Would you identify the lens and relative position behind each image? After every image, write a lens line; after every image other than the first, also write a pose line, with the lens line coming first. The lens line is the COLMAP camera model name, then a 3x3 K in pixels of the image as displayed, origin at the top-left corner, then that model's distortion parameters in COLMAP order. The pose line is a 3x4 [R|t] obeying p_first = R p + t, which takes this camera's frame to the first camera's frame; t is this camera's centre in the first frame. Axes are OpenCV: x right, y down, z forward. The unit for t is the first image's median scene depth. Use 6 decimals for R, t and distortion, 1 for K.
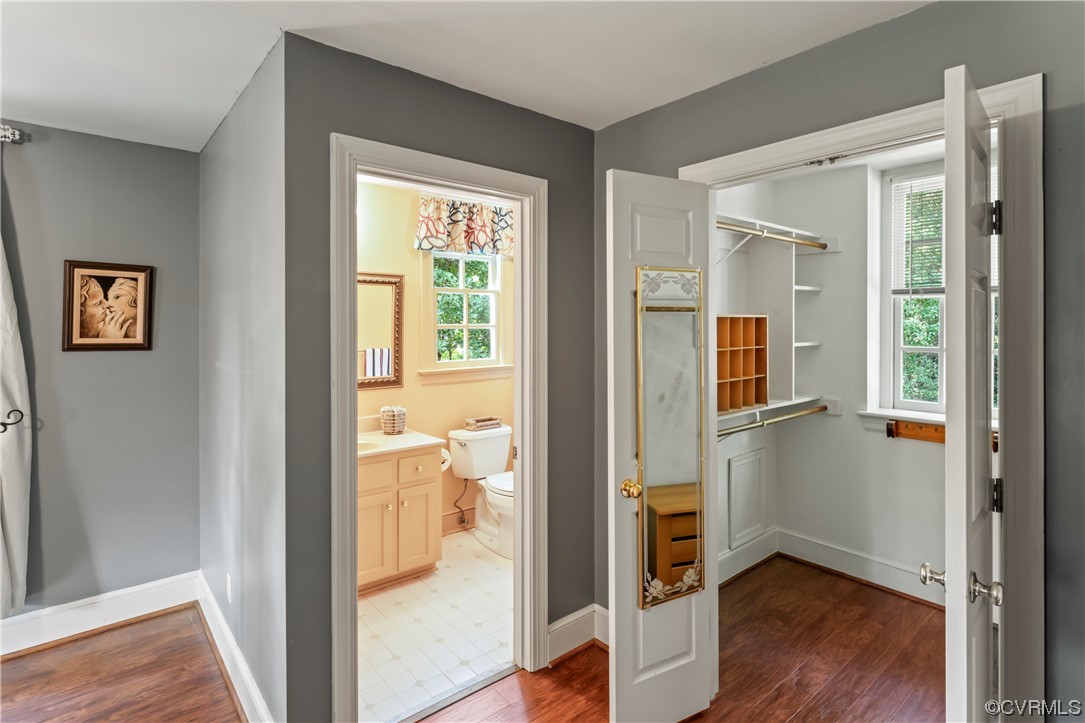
lens RADIAL K [[538.1, 0, 541.6], [0, 538.1, 325.5], [0, 0, 1]] dist [-0.003837, -0.000474]
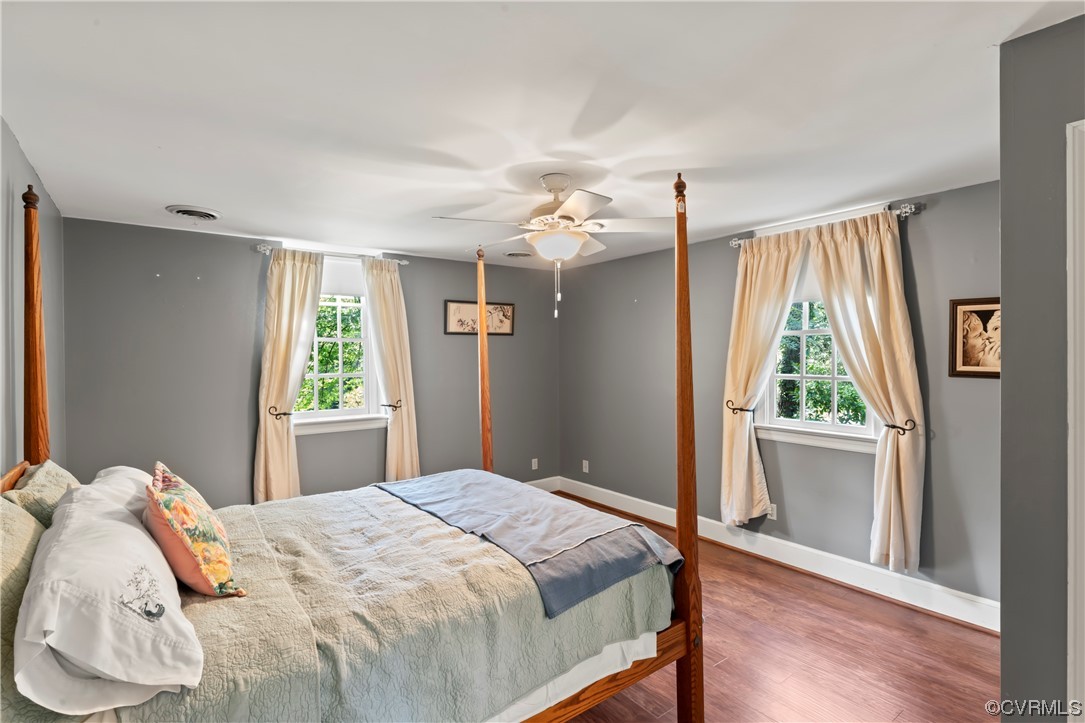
lens RADIAL K [[519.3, 0, 540.7], [0, 519.3, 357.6], [0, 0, 1]] dist [-0.002092, -0.000114]
pose [[-0.050504, 0.006946, -0.998700, 0.299755], [0.004483, 0.999967, 0.006729, -0.006095], [0.998714, -0.004137, -0.050534, 0.147806]]
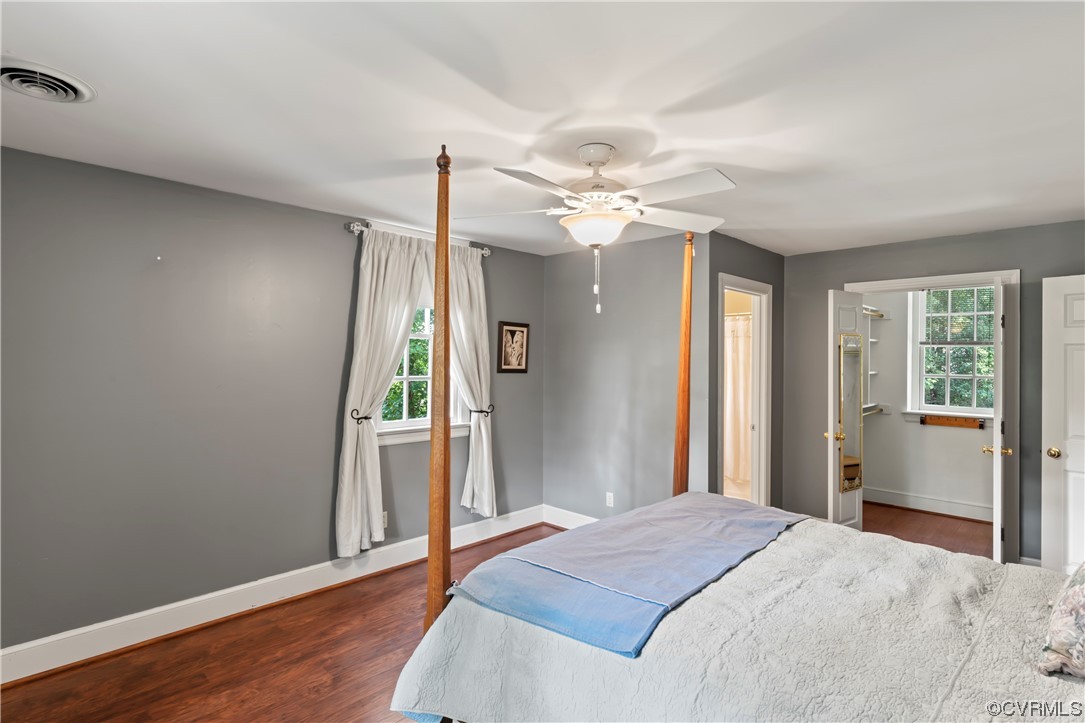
lens RADIAL K [[539.6, 0, 542.5], [0, 539.6, 355.9], [0, 0, 1]] dist [-0.004668, -0.001144]
pose [[0.995392, 0.009901, 0.095372, -0.899344], [-0.009473, 0.999943, -0.004947, -0.000340], [-0.095415, 0.004021, 0.995429, -0.766732]]
